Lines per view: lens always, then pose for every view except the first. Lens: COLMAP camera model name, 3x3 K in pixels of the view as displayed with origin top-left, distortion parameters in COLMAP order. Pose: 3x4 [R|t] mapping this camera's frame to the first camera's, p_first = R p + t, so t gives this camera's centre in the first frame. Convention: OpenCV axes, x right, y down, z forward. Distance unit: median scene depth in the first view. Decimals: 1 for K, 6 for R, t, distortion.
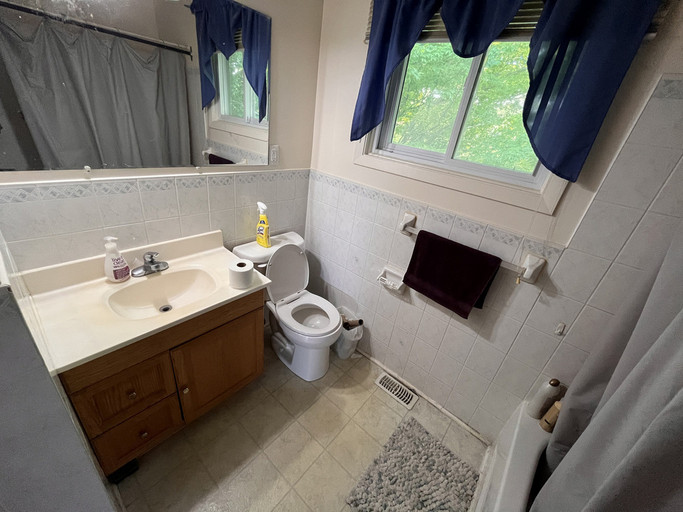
lens RADIAL K [[276.1, 0, 340.2], [0, 276.1, 256.3], [0, 0, 1]] dist [-0.000037, -0.000250]
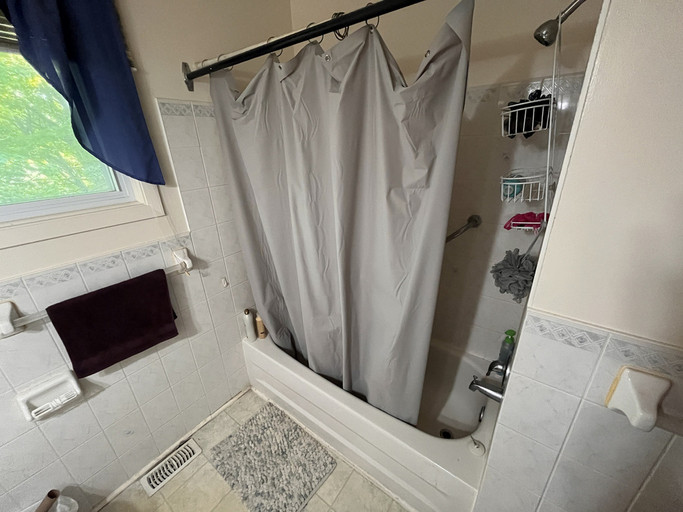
lens RADIAL K [[276.1, 0, 340.4], [0, 276.1, 255.3], [0, 0, 1]] dist [-0.000037, -0.000250]
pose [[-0.066990, -0.503416, 0.861443, -0.286055], [0.470862, 0.745242, 0.472126, -0.174106], [-0.879660, 0.437248, 0.187116, 0.162430]]
